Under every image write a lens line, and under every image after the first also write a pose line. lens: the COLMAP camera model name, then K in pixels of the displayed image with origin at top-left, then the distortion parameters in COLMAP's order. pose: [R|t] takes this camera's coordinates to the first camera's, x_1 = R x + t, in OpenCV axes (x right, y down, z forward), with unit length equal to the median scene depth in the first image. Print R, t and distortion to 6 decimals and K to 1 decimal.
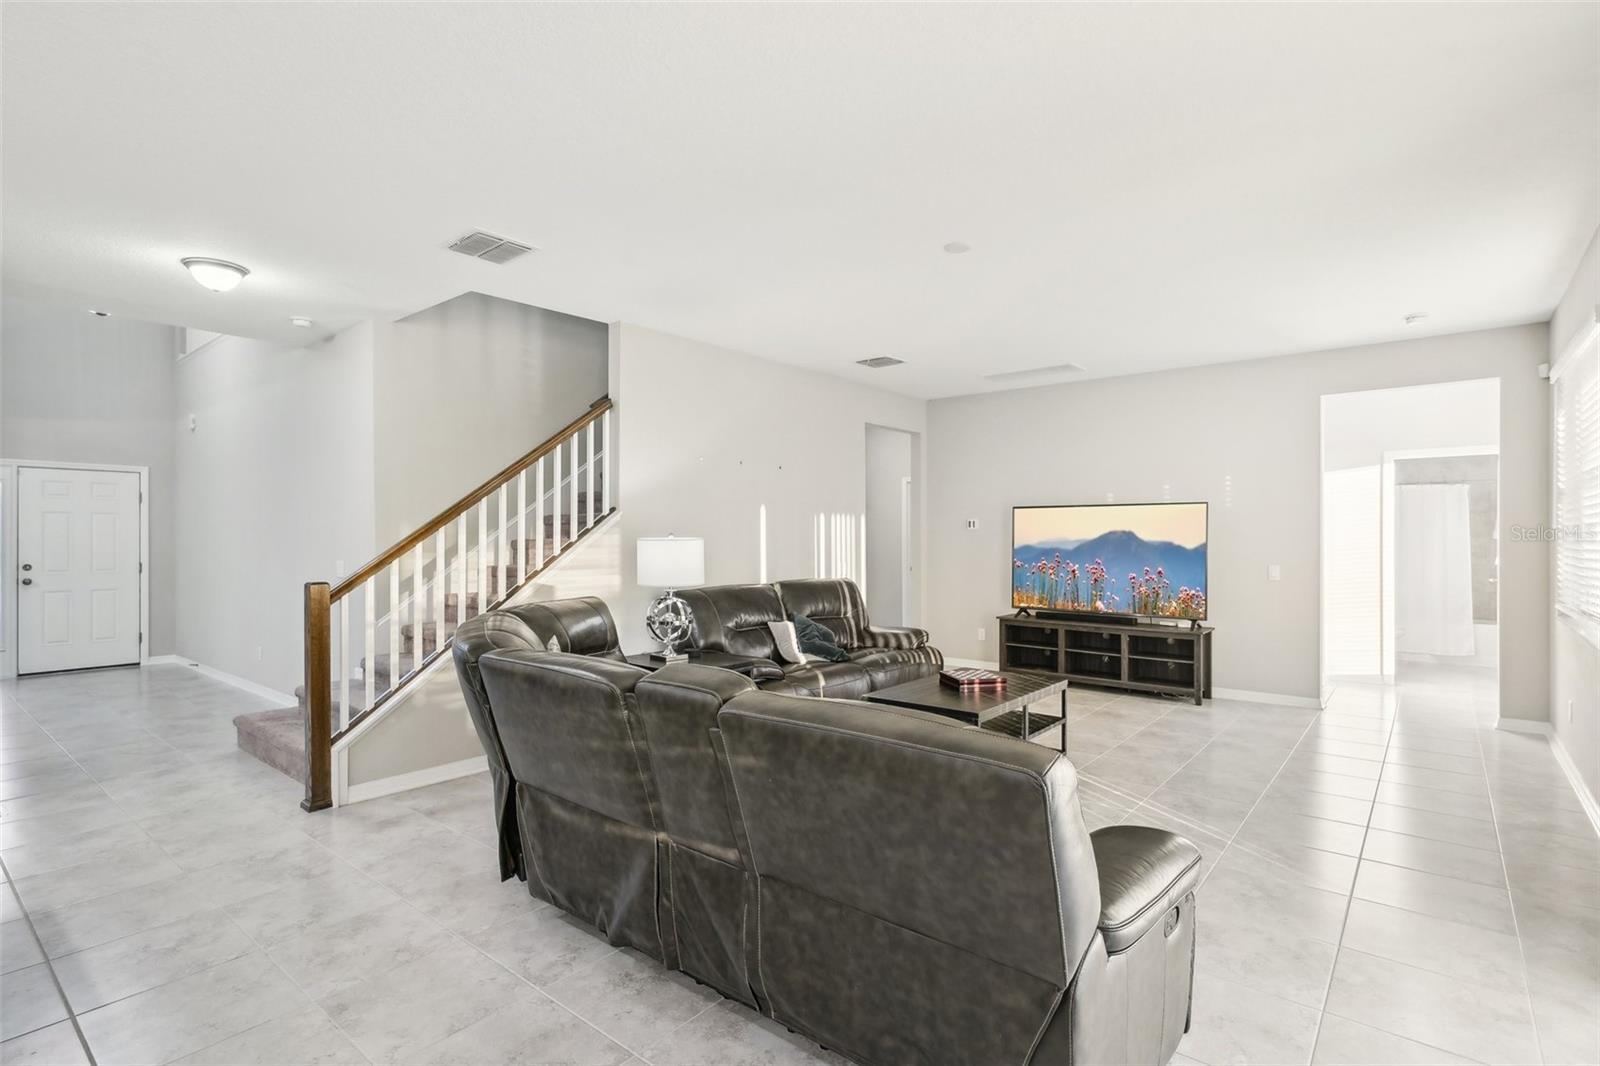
lens RADIAL K [[761.6, 0, 801.9], [0, 761.6, 534.9], [0, 0, 1]] dist [-0.001016, -0.000201]
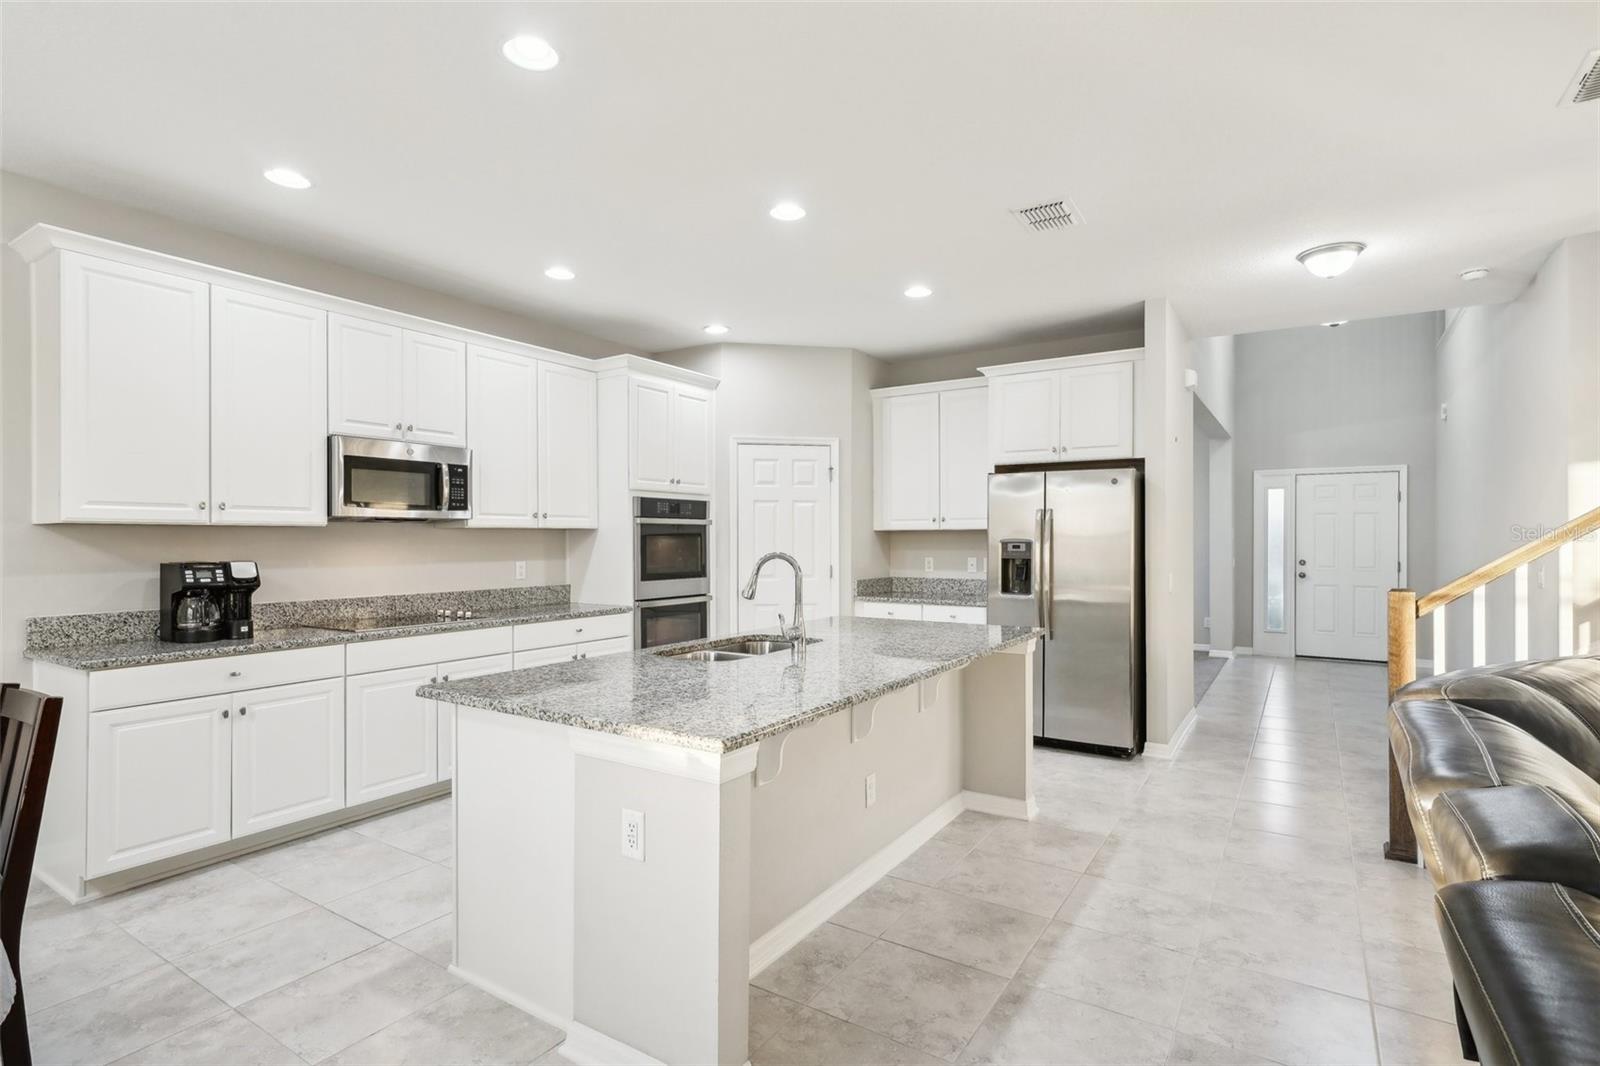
lens RADIAL K [[790.2, 0, 808.5], [0, 790.2, 542.2], [0, 0, 1]] dist [0.001417, 0.000532]
pose [[0.112858, 0.006125, -0.993592, 0.135722], [0.003261, 0.999973, 0.006535, 0.003276], [0.993606, -0.003977, 0.112835, 0.225763]]
